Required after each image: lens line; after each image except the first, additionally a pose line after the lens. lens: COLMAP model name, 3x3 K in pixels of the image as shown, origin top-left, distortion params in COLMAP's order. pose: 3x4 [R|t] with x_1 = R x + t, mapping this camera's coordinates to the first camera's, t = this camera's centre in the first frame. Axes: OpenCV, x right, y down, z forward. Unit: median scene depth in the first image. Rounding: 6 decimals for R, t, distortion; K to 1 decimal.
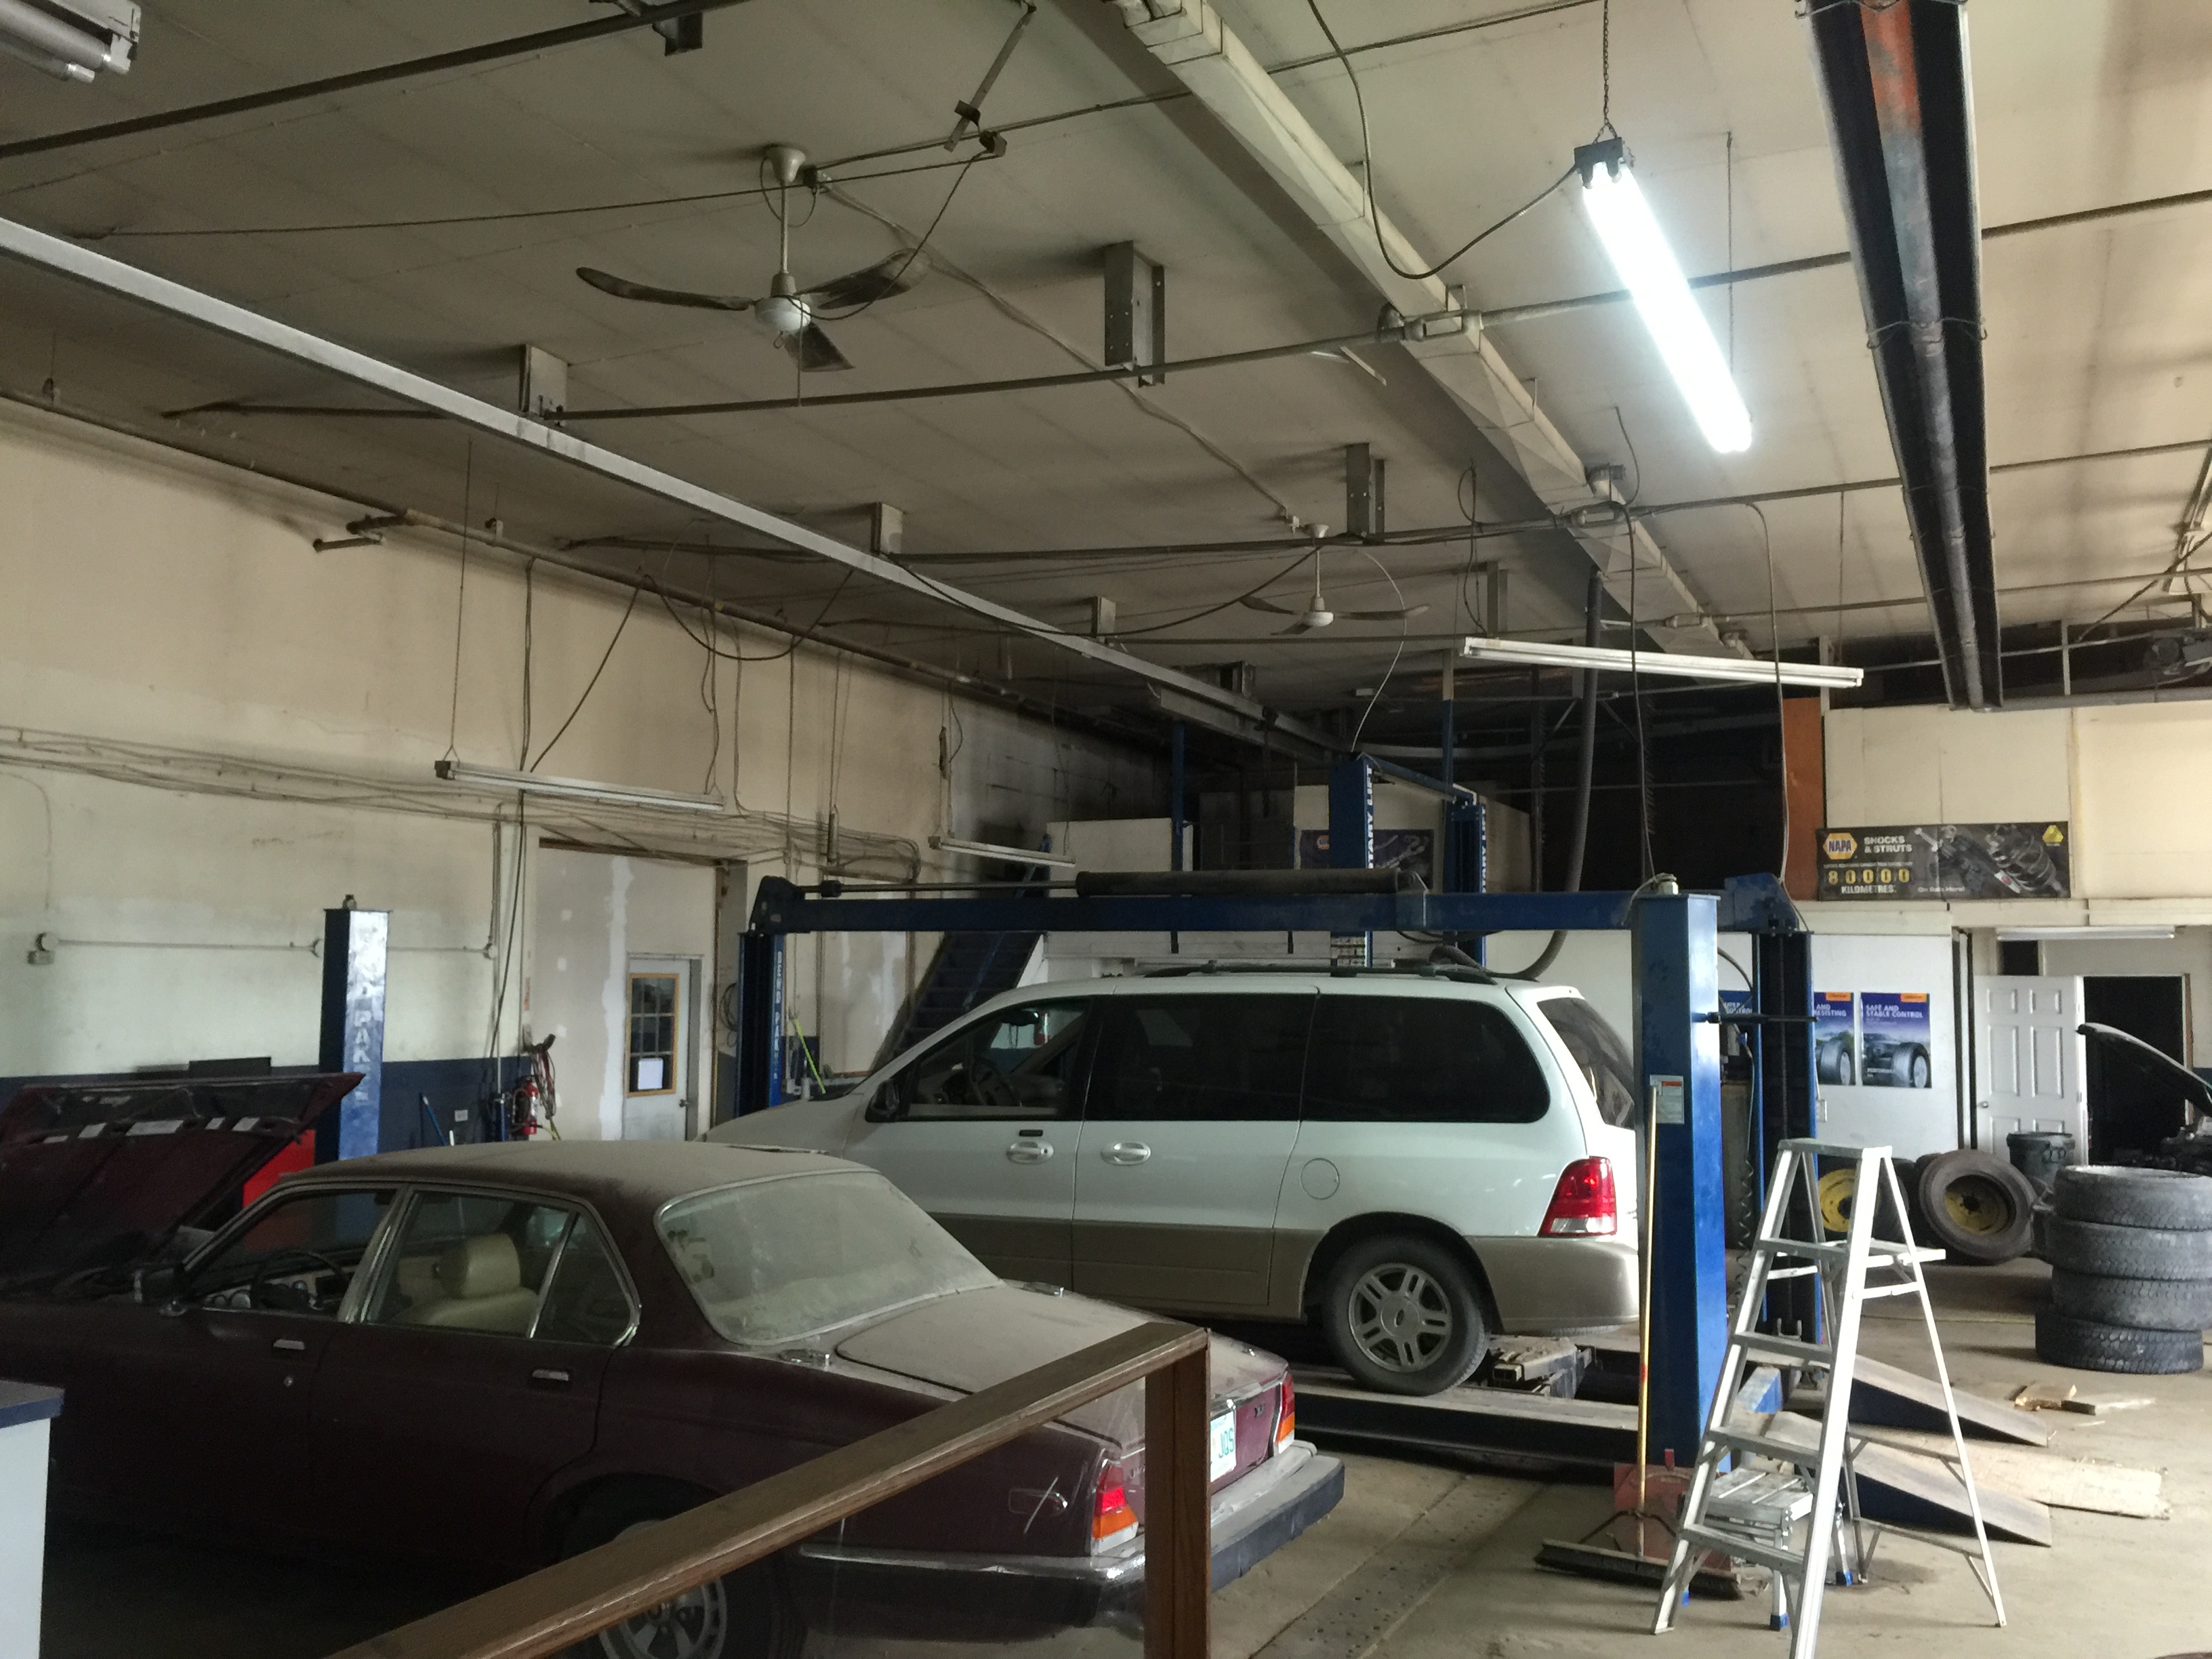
lens RADIAL K [[1903.9, 0, 1105.8], [0, 1903.9, 833.3], [0, 0, 1]] dist [0.067754, -0.076676]
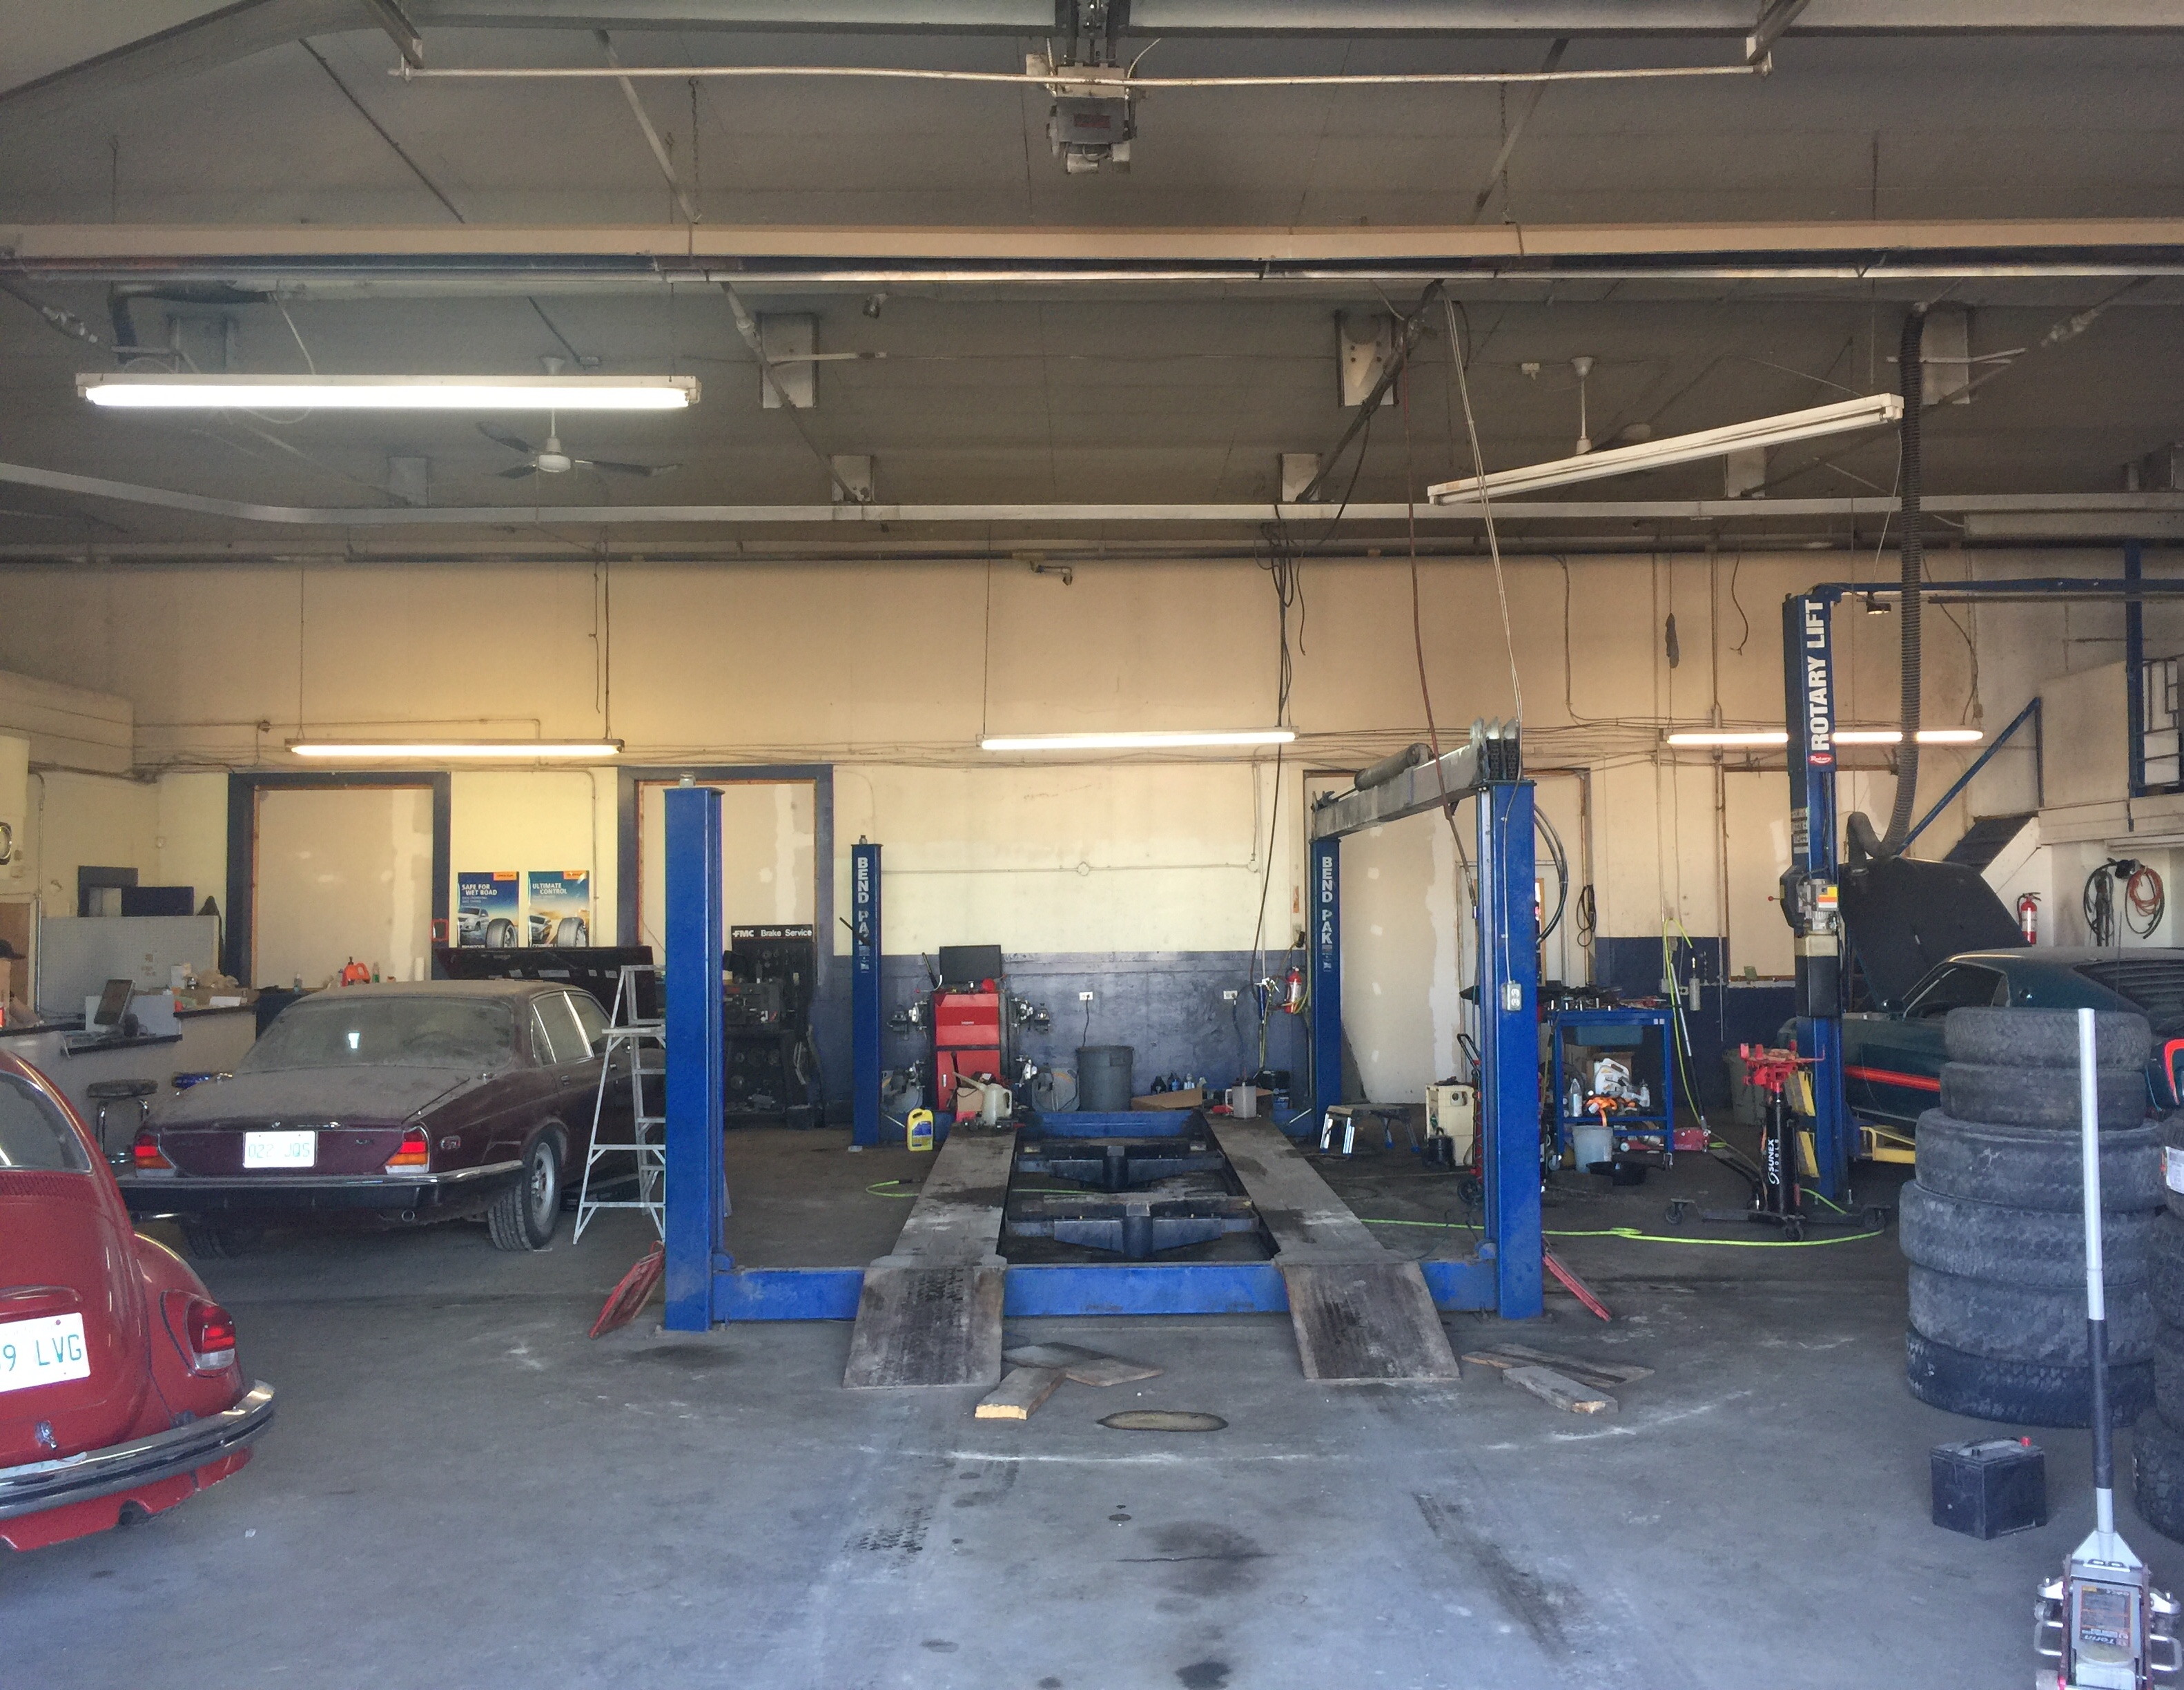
lens RADIAL K [[1933.7, 0, 1099.8], [0, 1933.7, 812.1], [0, 0, 1]] dist [0.071956, -0.096473]
pose [[0.460579, -0.060724, -0.885539, 0.647654], [0.090564, 0.995666, -0.021173, 0.038219], [0.882986, -0.070447, 0.464082, 0.288147]]
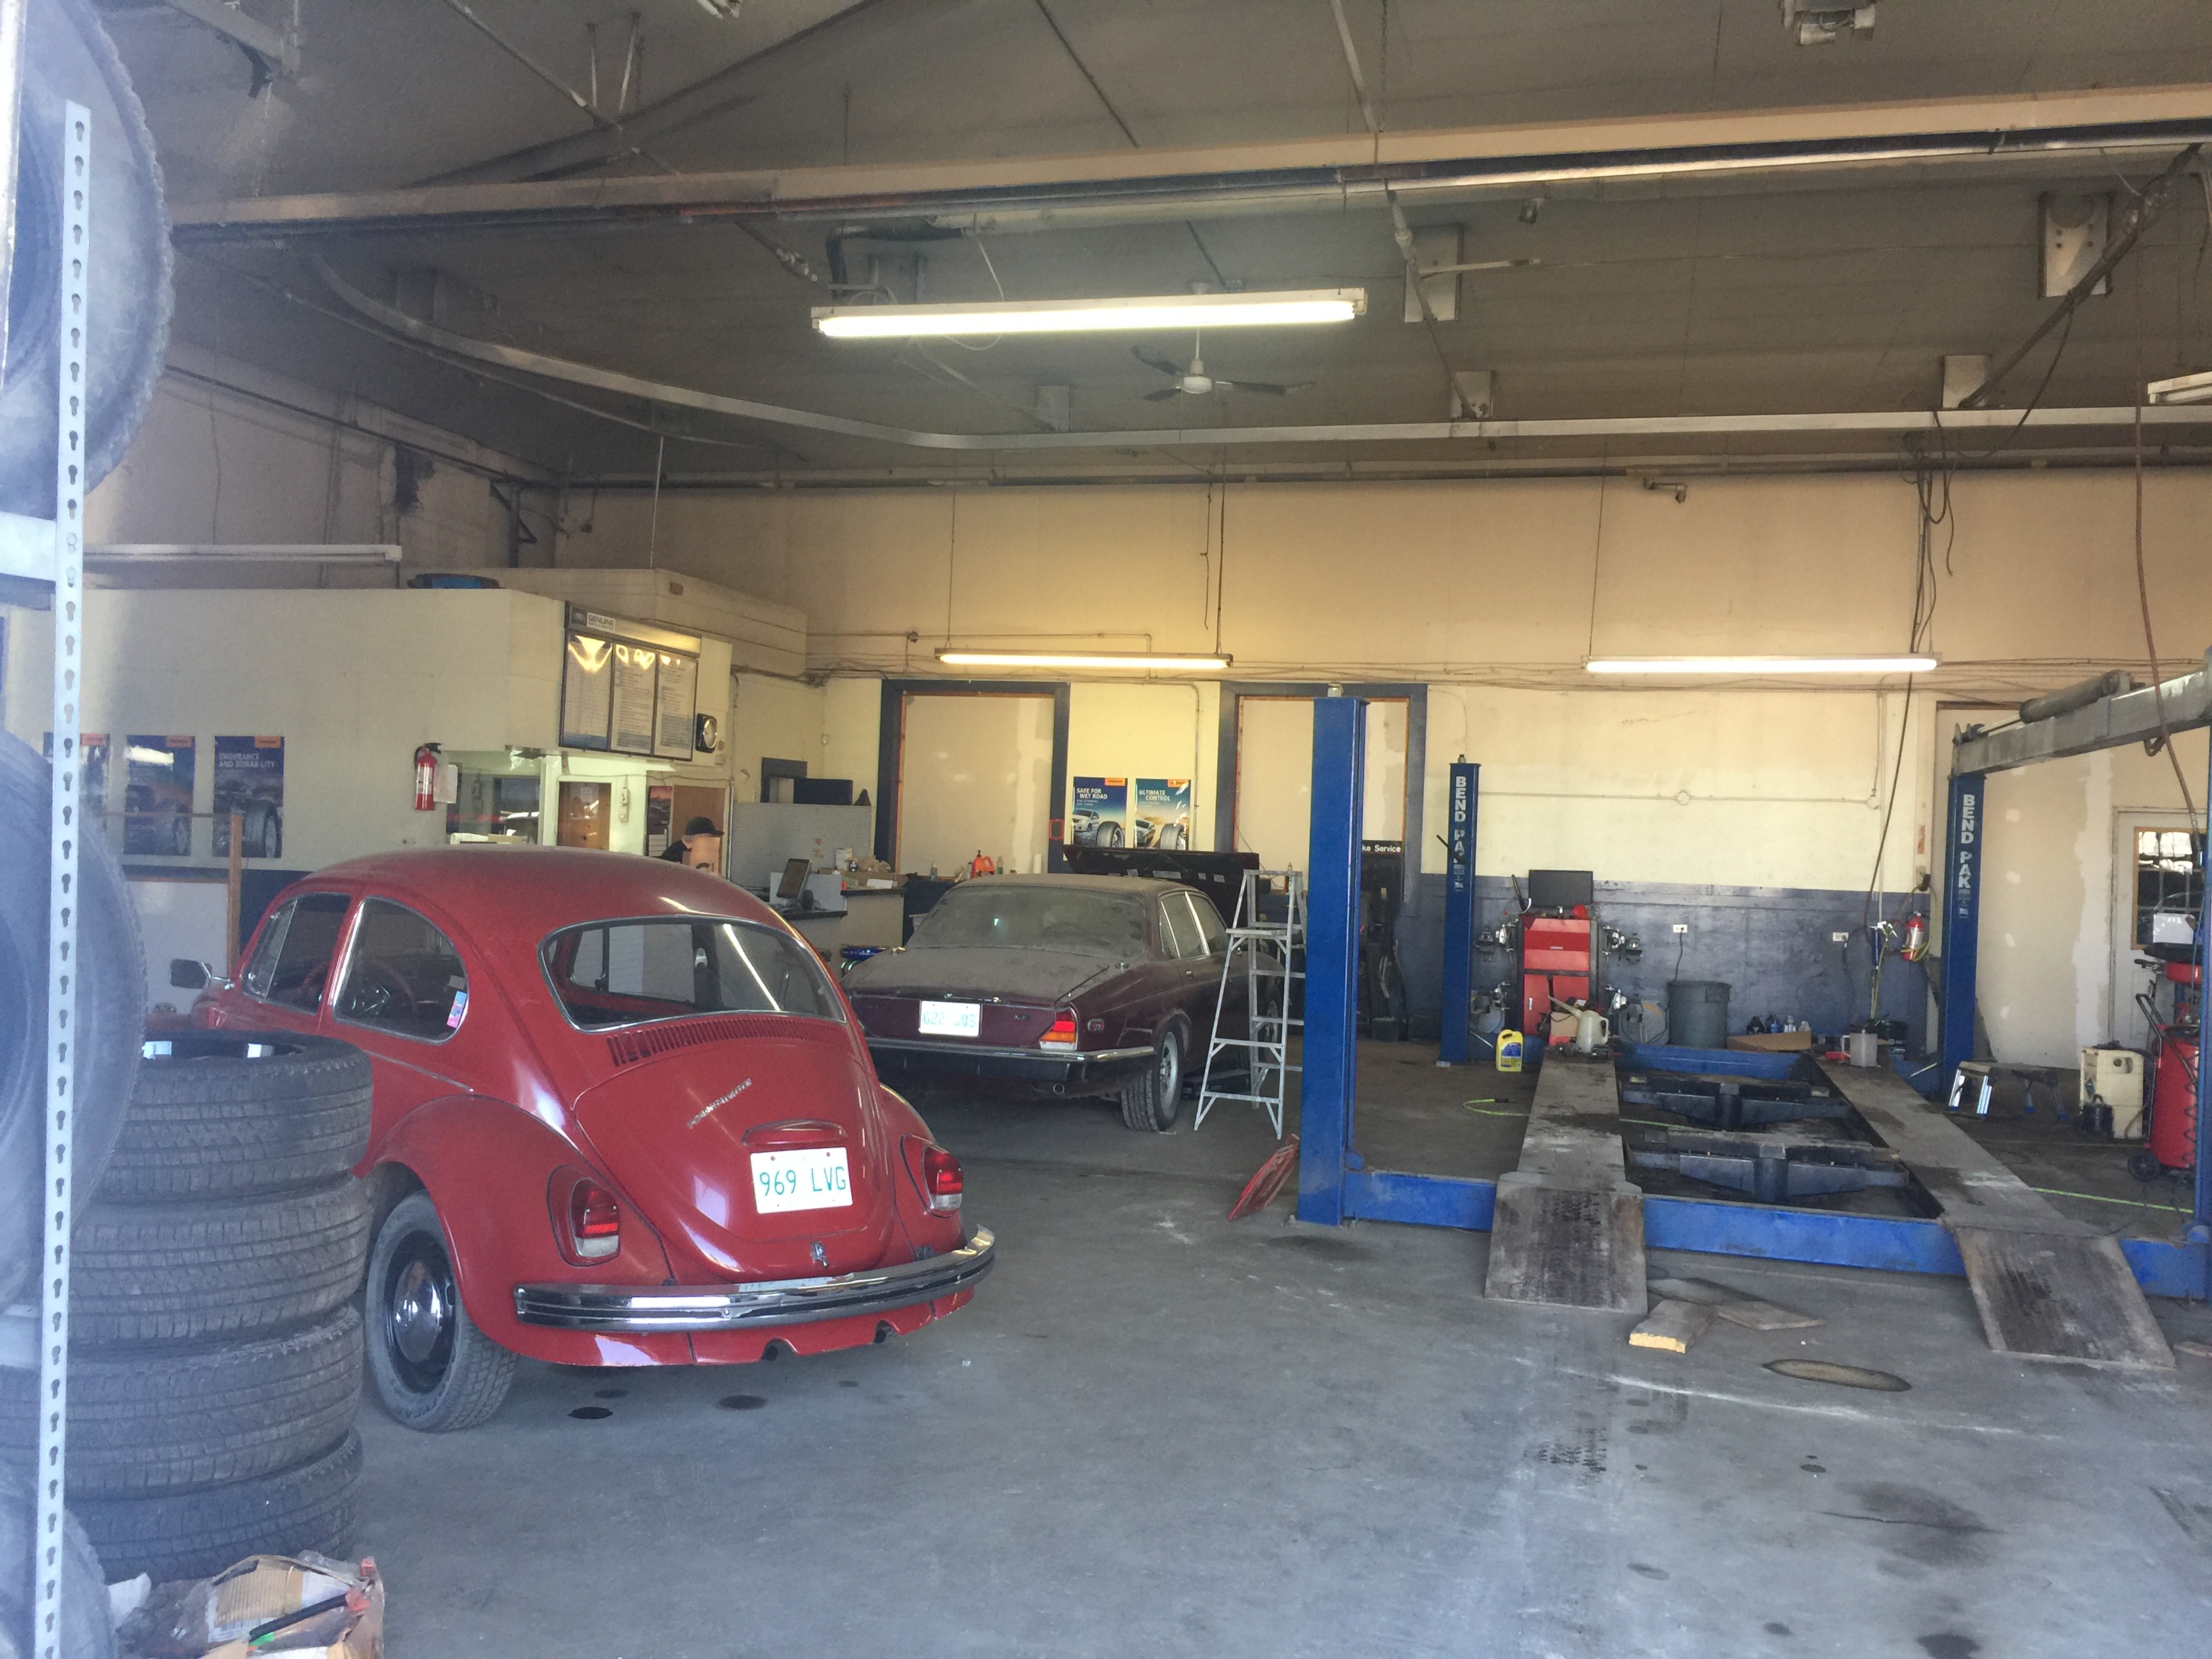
lens RADIAL K [[1903.9, 0, 1114.7], [0, 1903.9, 802.8], [0, 0, 1]] dist [0.067754, -0.076676]
pose [[0.189858, -0.014230, -0.981708, 0.642059], [0.049586, 0.998758, -0.004887, 0.038627], [0.980559, -0.047751, 0.190328, 0.280346]]
